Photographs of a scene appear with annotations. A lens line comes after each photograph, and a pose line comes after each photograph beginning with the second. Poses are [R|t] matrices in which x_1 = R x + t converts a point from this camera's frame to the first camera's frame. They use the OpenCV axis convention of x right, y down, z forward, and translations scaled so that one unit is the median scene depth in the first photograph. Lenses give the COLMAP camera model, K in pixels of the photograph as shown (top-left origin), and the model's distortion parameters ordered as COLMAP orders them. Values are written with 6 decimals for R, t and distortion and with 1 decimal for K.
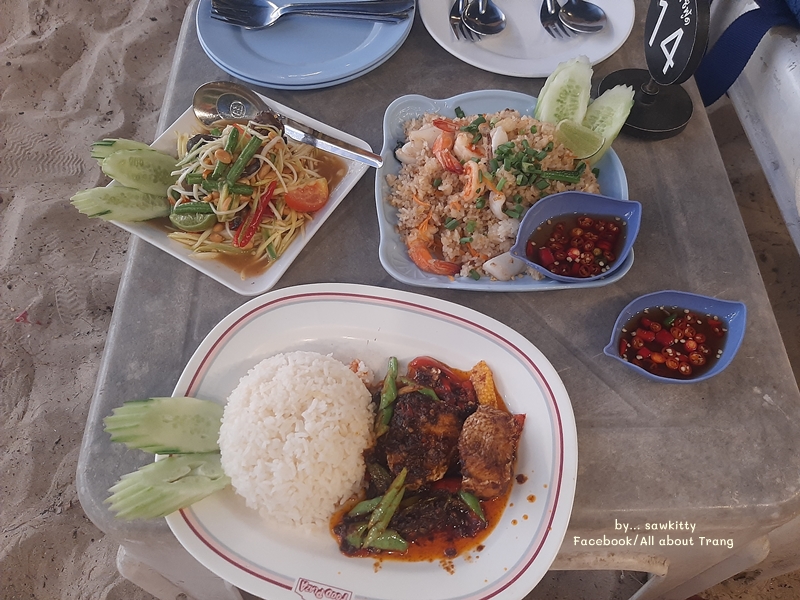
lens RADIAL K [[630.7, 0, 422.2], [0, 630.7, 306.8], [0, 0, 1]] dist [0.027610, -0.003212]
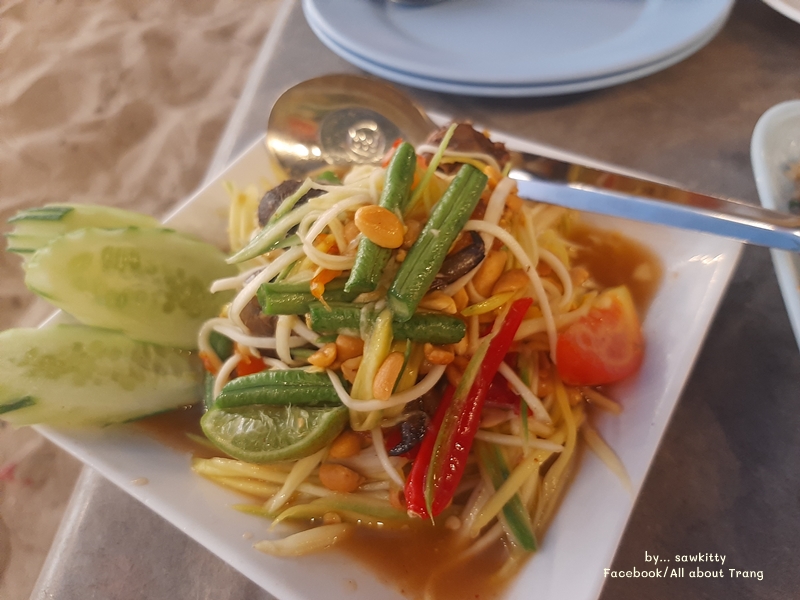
lens RADIAL K [[630.7, 0, 399.4], [0, 630.7, 300.8], [0, 0, 1]] dist [0.027610, -0.003212]
pose [[0.997921, -0.024291, -0.059691, -0.278209], [0.012497, 0.981601, -0.190535, -0.137703], [0.063221, 0.189393, 0.979864, 0.681456]]
